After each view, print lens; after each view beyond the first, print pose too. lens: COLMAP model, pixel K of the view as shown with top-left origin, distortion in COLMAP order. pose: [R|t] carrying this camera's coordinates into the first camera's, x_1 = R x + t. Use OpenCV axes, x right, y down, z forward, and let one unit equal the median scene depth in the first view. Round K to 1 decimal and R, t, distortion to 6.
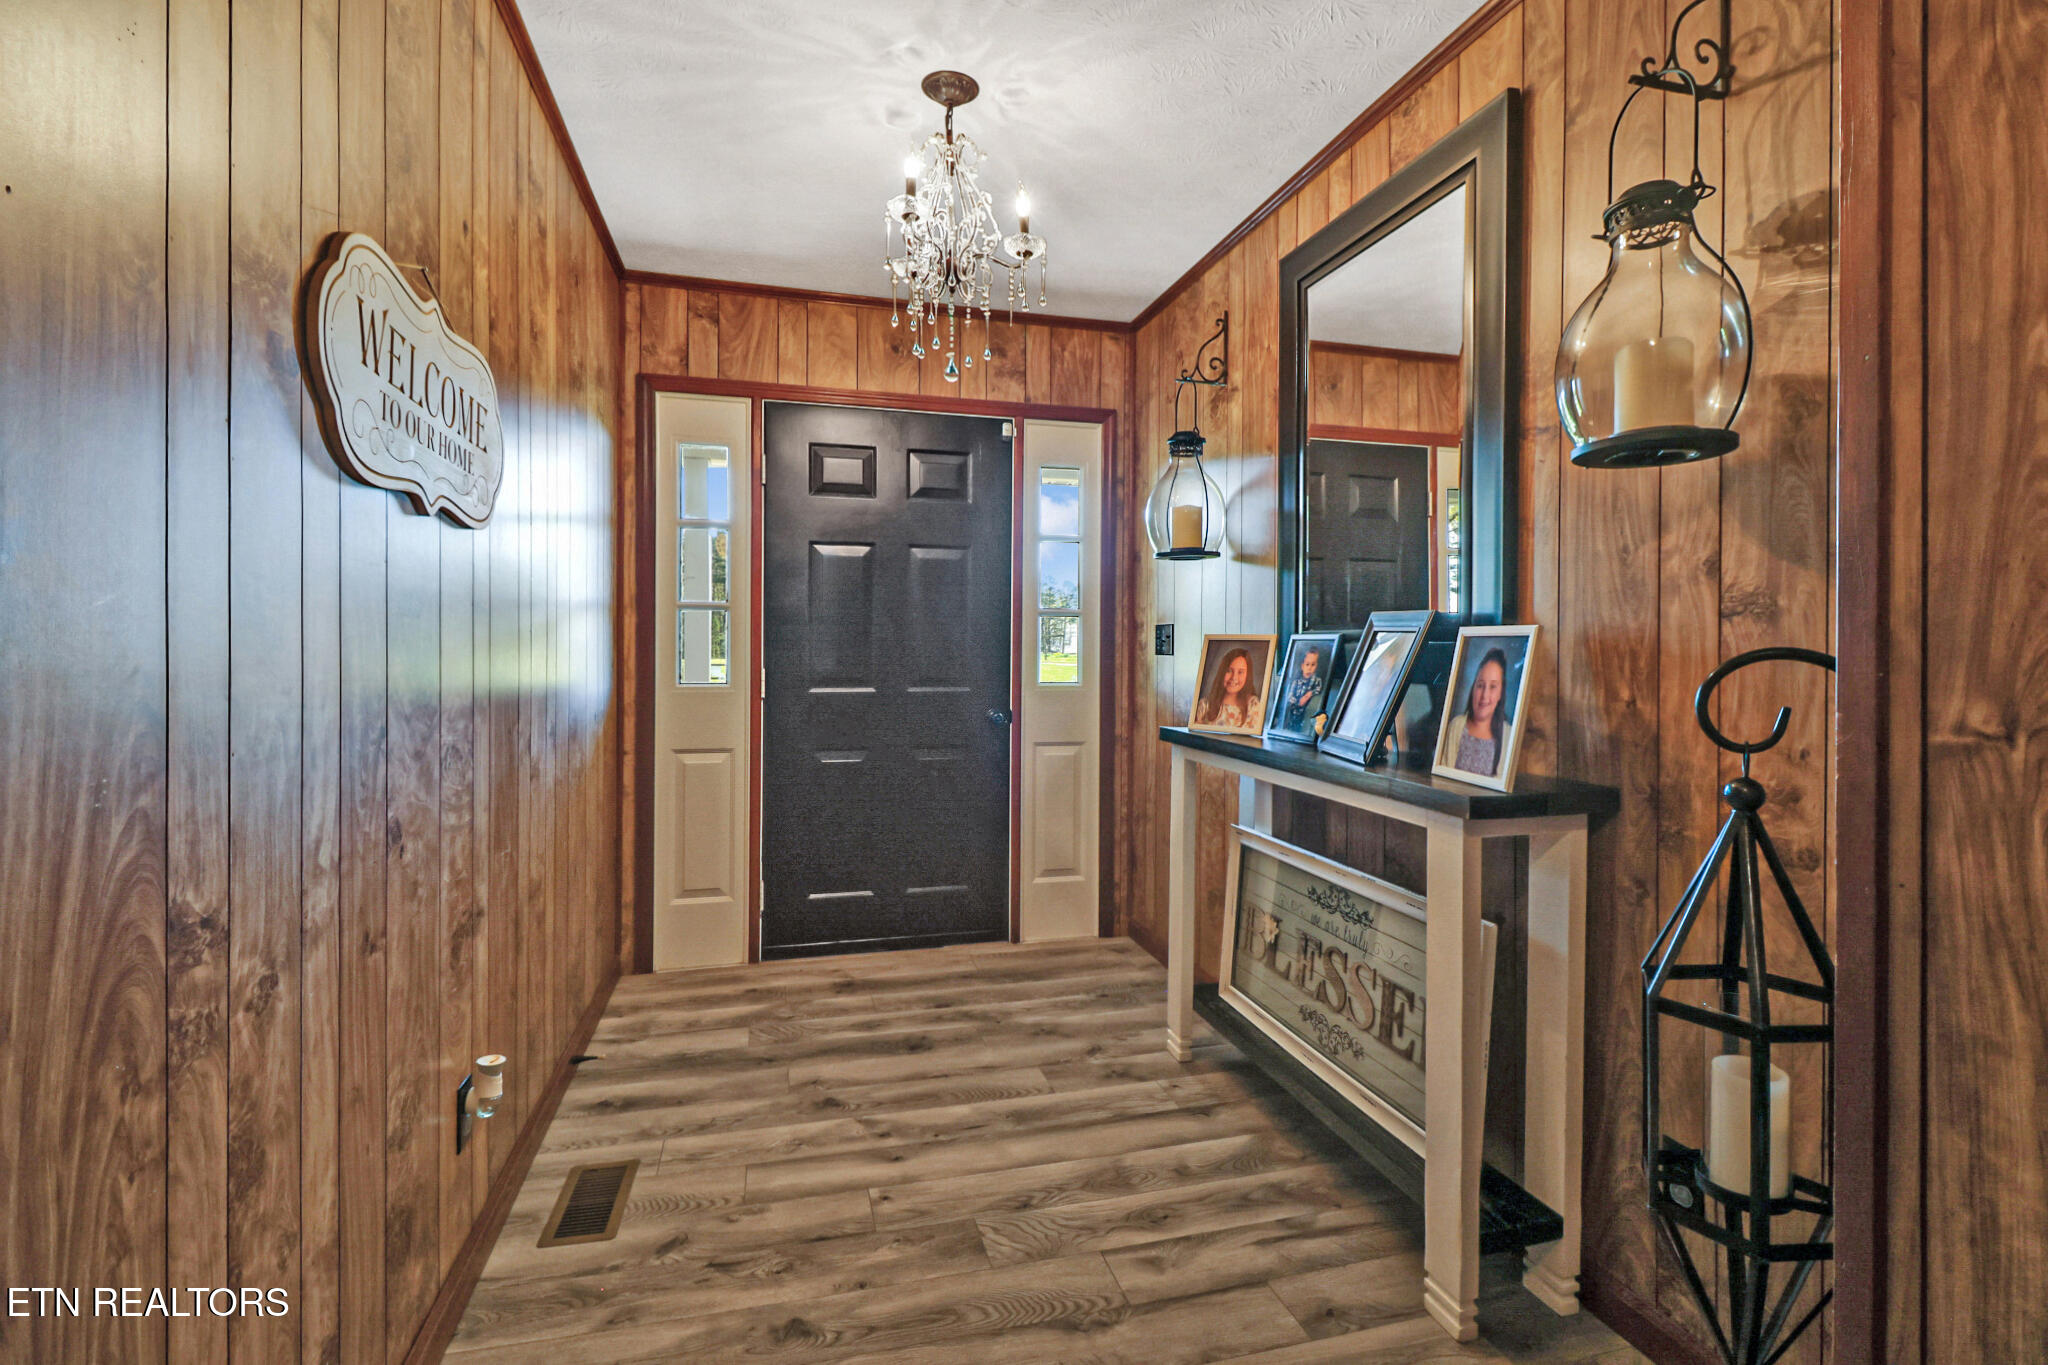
lens RADIAL K [[963.8, 0, 1037.2], [0, 963.8, 669.1], [0, 0, 1]] dist [-0.004884, -0.001100]
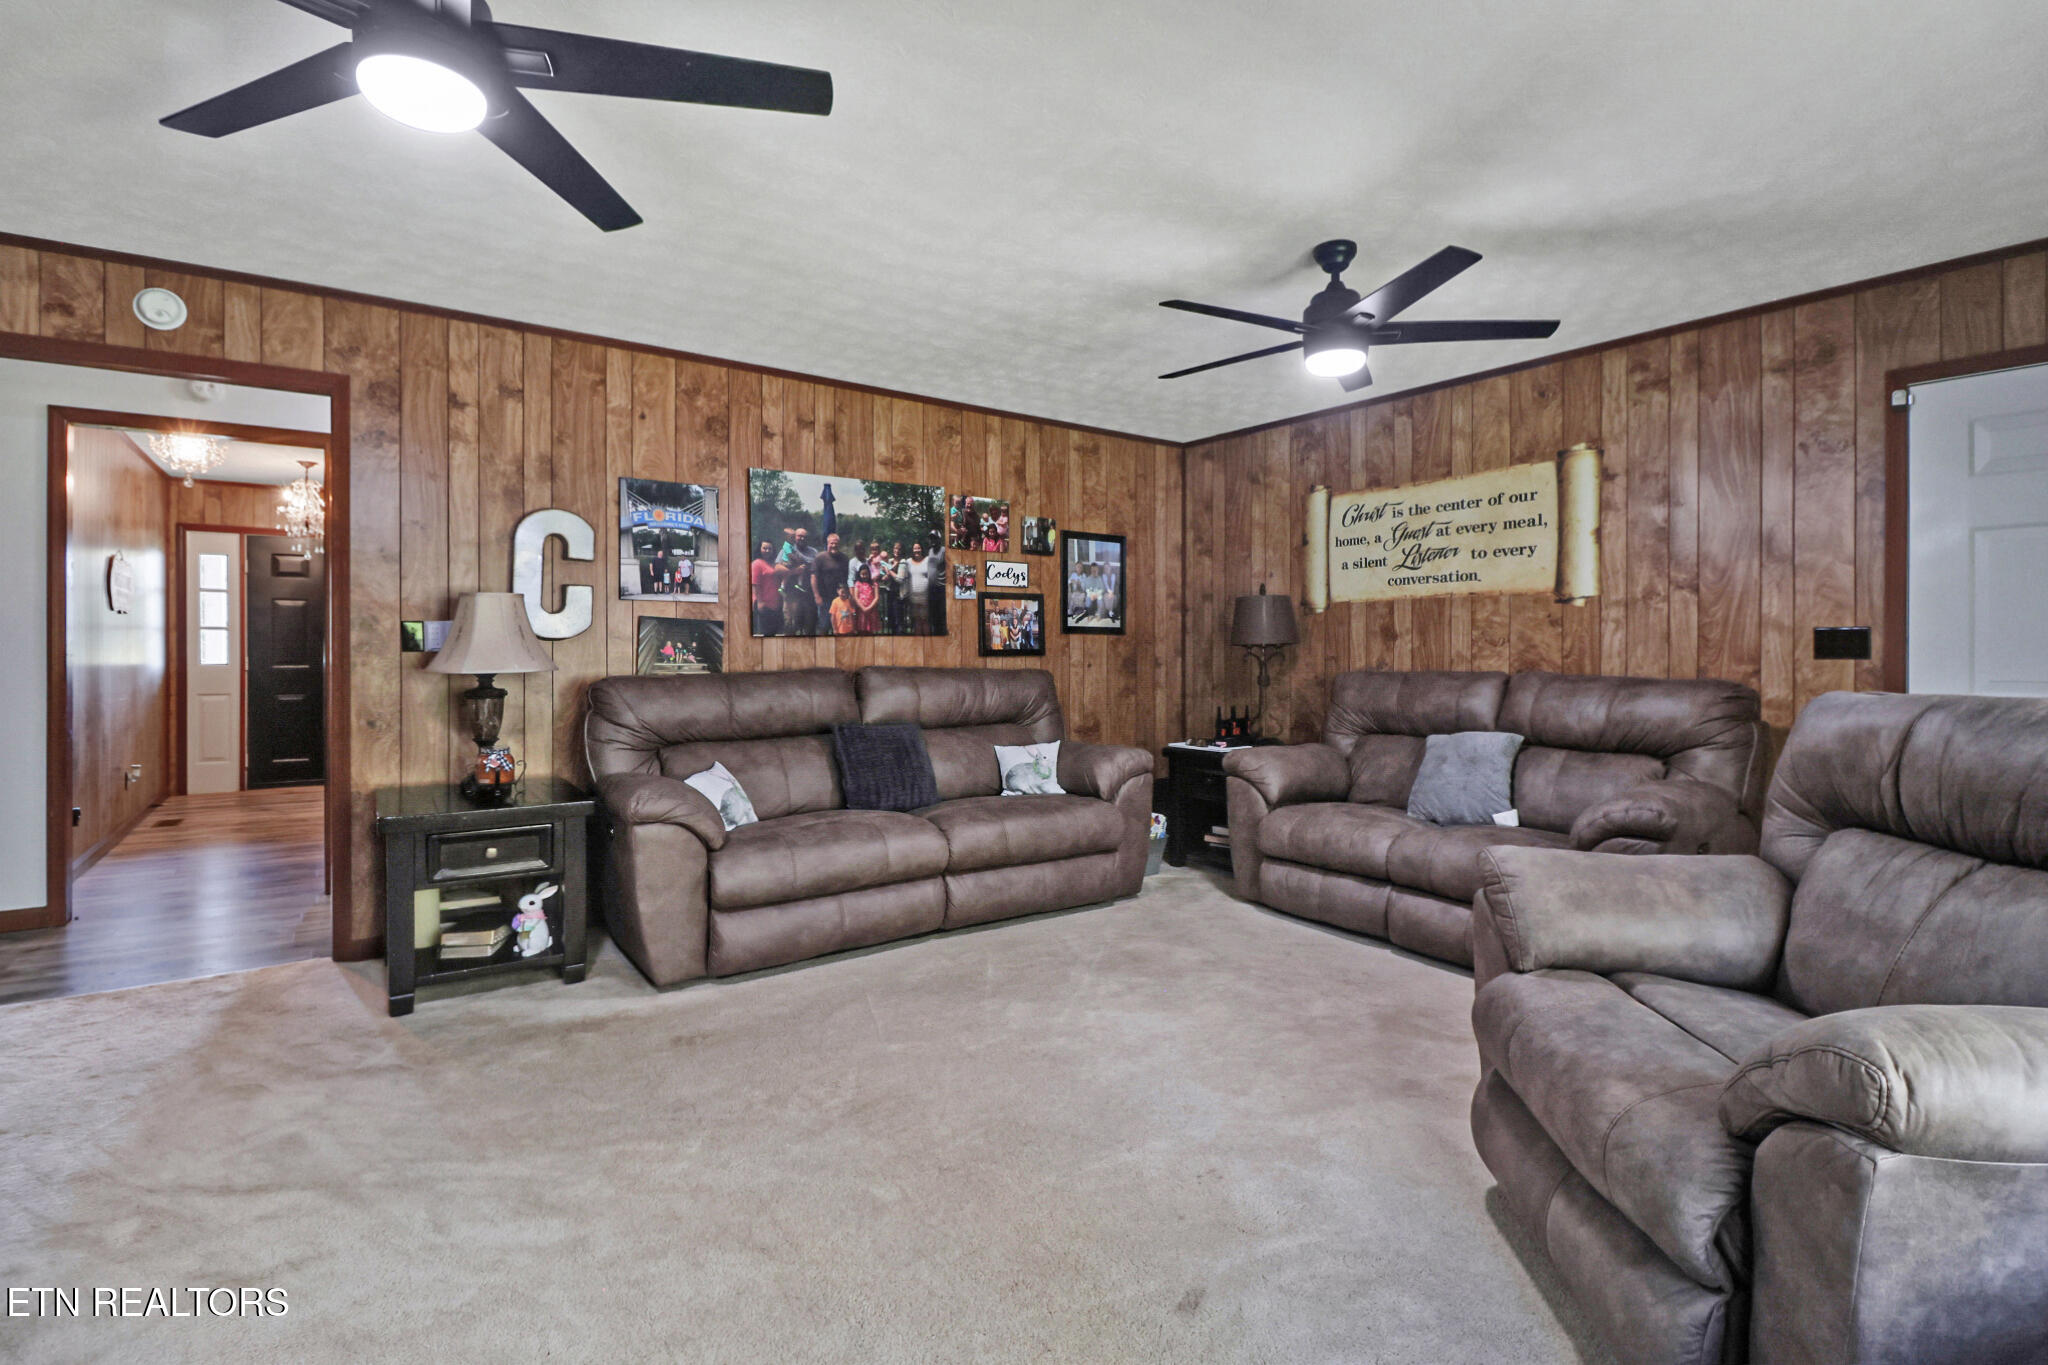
lens RADIAL K [[963.8, 0, 1009.0], [0, 963.8, 664.4], [0, 0, 1]] dist [-0.004884, -0.001100]
pose [[0.935767, -0.003574, 0.352600, 0.582310], [0.000752, 0.999967, 0.008139, 0.000999], [-0.352618, -0.007351, 0.935739, -1.701837]]
